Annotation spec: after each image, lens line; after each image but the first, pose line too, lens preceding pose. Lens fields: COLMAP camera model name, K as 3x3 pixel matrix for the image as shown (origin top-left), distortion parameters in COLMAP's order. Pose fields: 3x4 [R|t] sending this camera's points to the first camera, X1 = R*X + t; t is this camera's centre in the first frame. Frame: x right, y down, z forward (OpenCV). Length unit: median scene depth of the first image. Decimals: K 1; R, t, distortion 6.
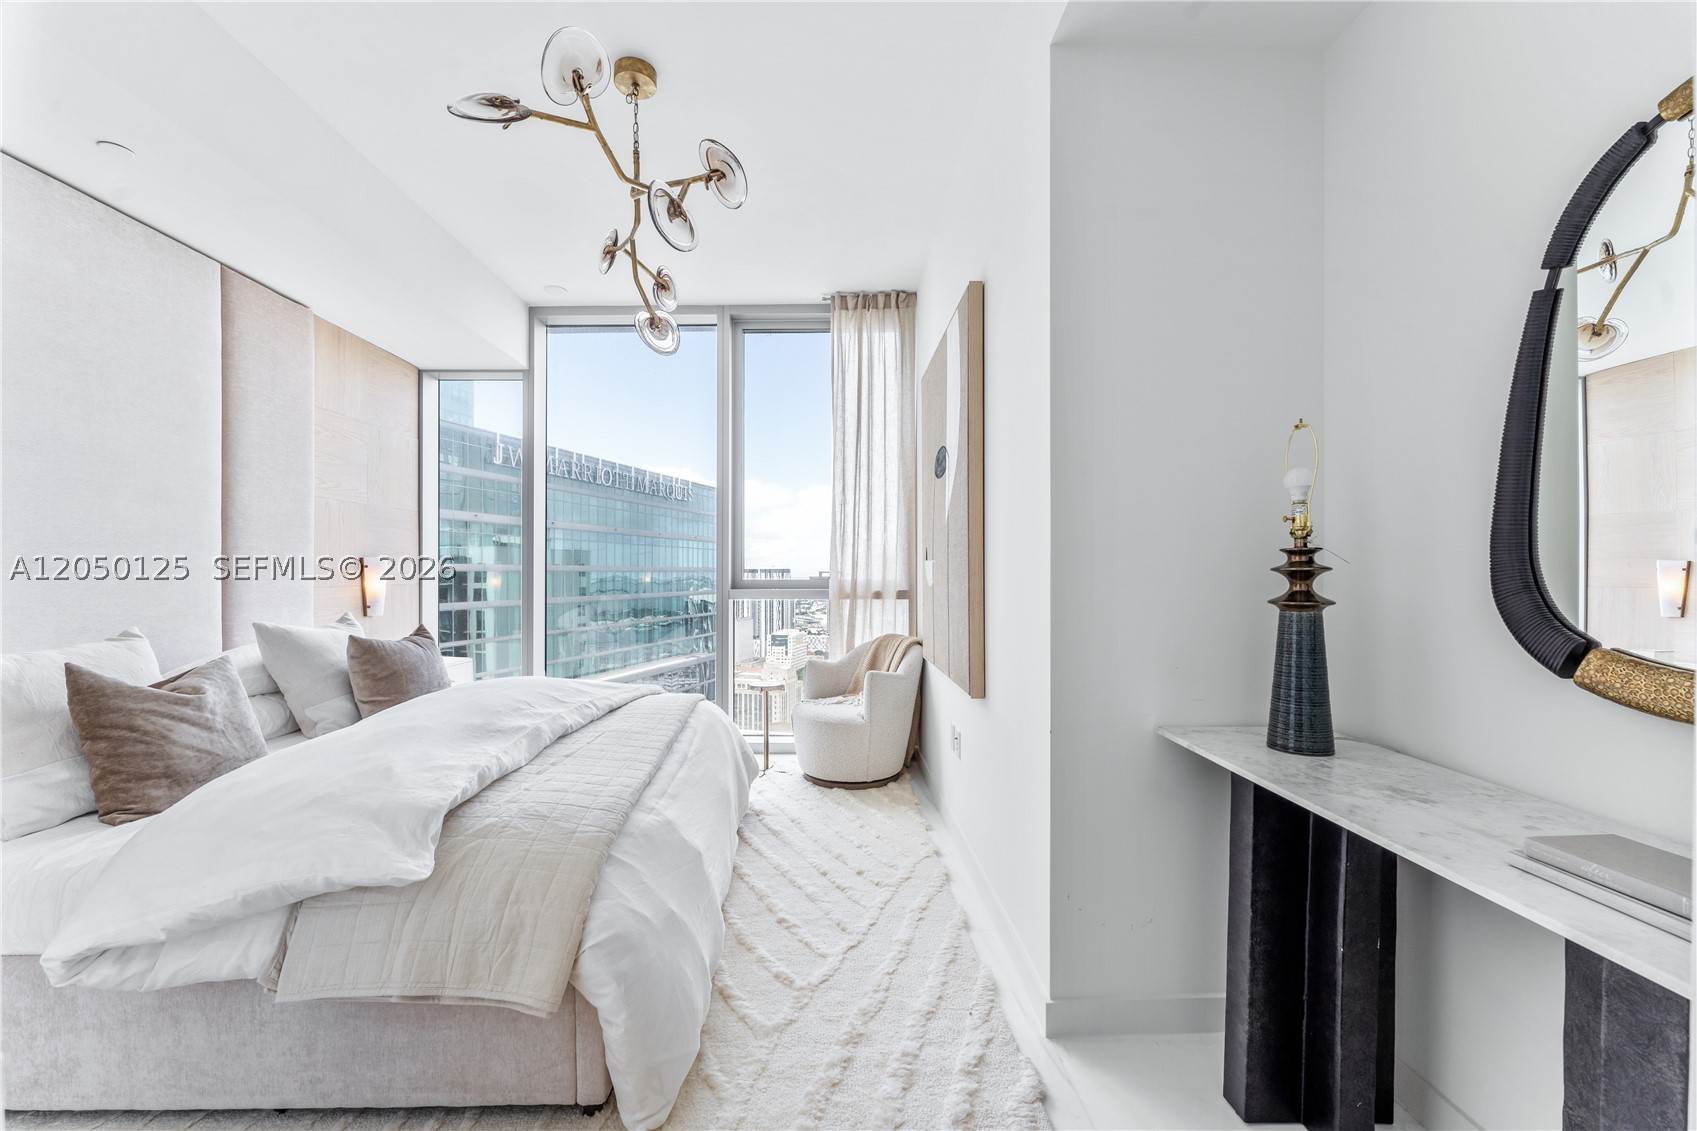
lens RADIAL K [[675.4, 0, 846.2], [0, 675.4, 581.9], [0, 0, 1]] dist [0.000645, -0.000467]
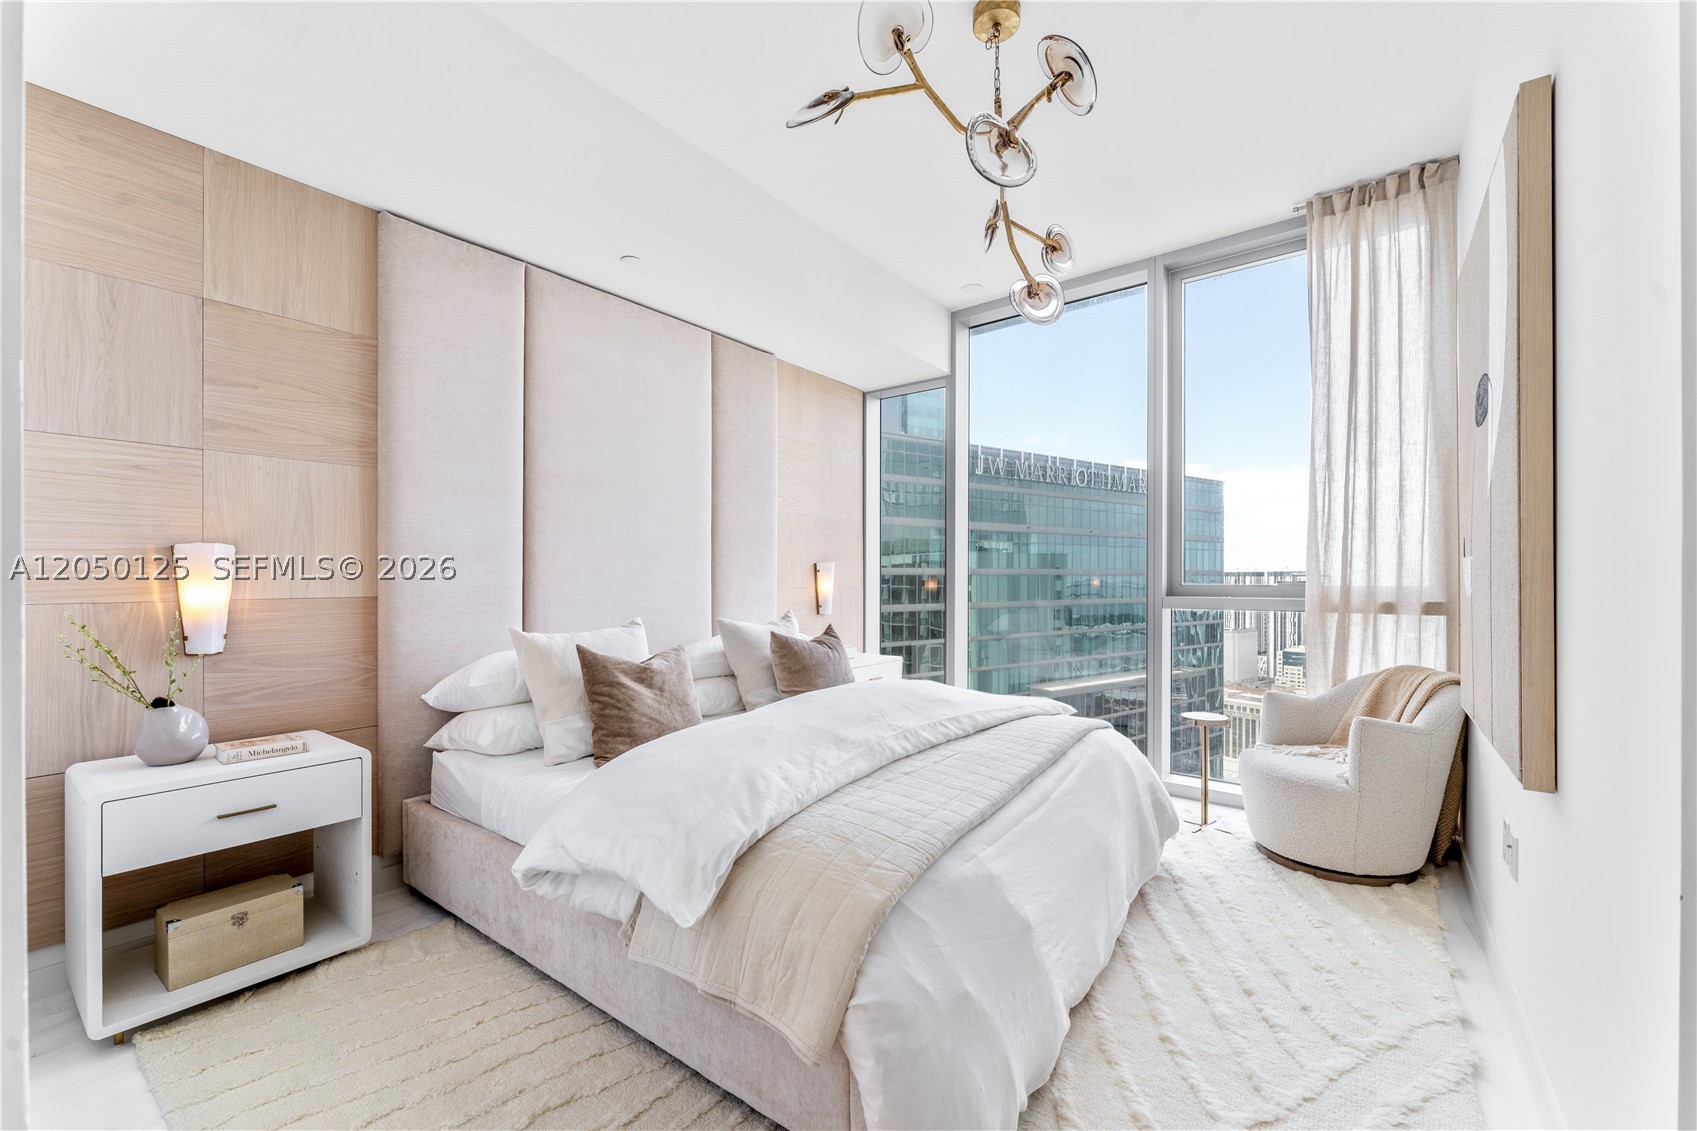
lens RADIAL K [[697.9, 0, 850.5], [0, 697.9, 582.9], [0, 0, 1]] dist [-0.008338, 0.000643]
pose [[0.785445, 0.004831, -0.618912, 0.065971], [-0.007172, 0.999973, -0.001296, -0.002077], [0.618890, 0.005457, 0.785459, 0.108857]]
